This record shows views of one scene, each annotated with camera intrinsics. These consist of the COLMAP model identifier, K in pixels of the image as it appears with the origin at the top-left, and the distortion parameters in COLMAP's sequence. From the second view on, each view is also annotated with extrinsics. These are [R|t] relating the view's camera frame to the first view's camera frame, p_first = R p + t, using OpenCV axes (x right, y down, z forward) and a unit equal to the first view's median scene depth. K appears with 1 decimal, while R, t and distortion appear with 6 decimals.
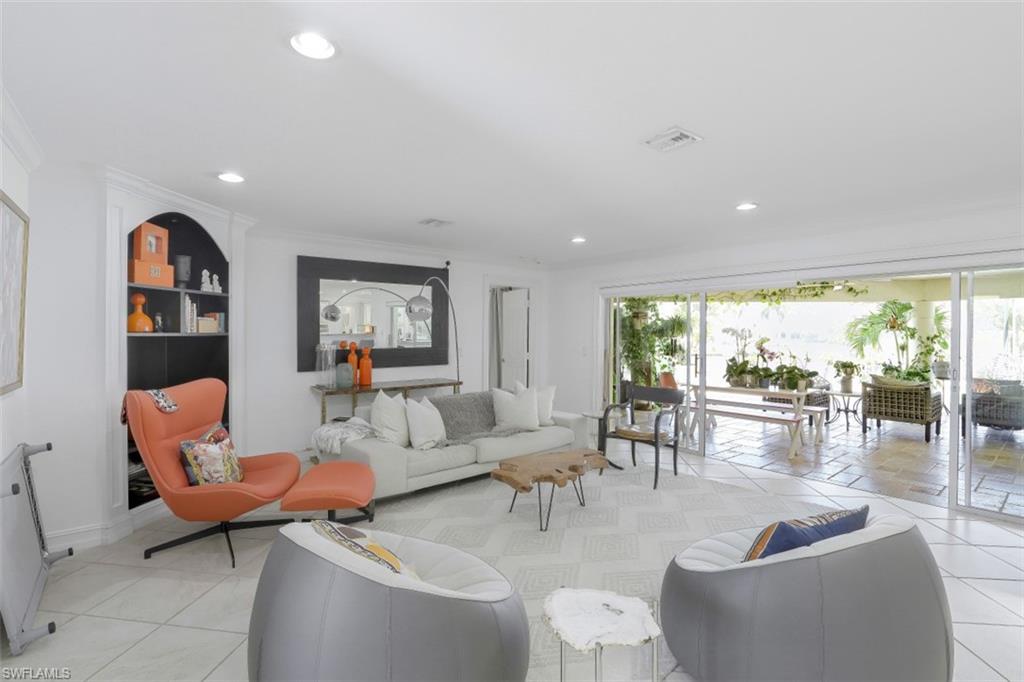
lens RADIAL K [[470.8, 0, 512.5], [0, 470.8, 331.7], [0, 0, 1]] dist [-0.030540, -0.000086]
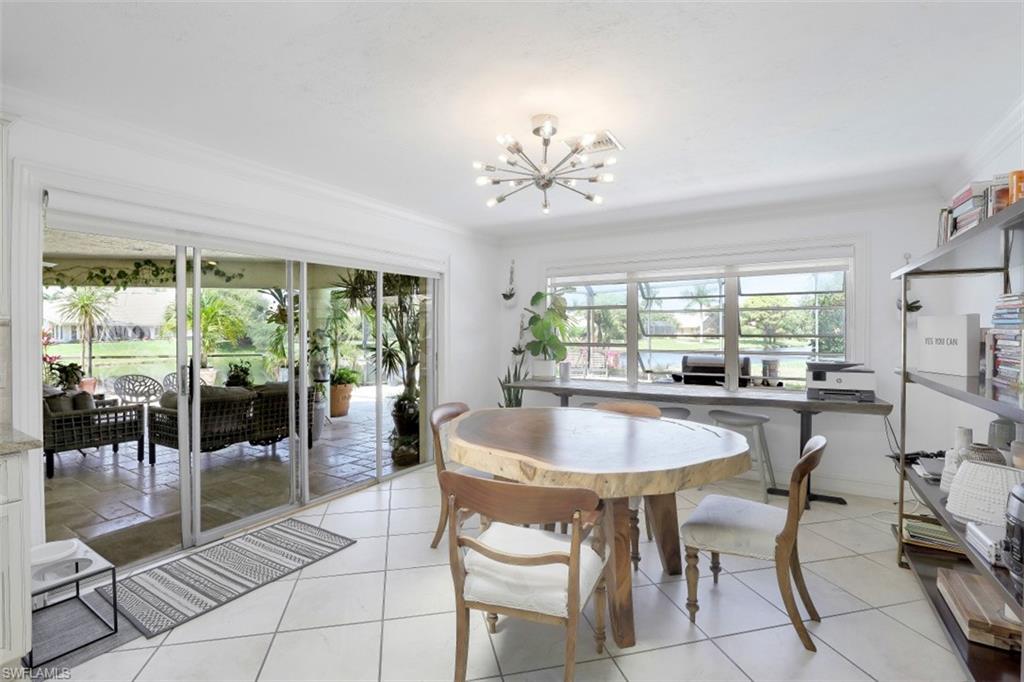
lens RADIAL K [[470.8, 0, 512.5], [0, 470.8, 331.7], [0, 0, 1]] dist [-0.030540, -0.000086]
pose [[0.941816, -0.003068, 0.336115, 0.935913], [0.002202, 0.999993, 0.002958, 0.009378], [-0.336122, -0.002046, 0.941816, 0.072638]]
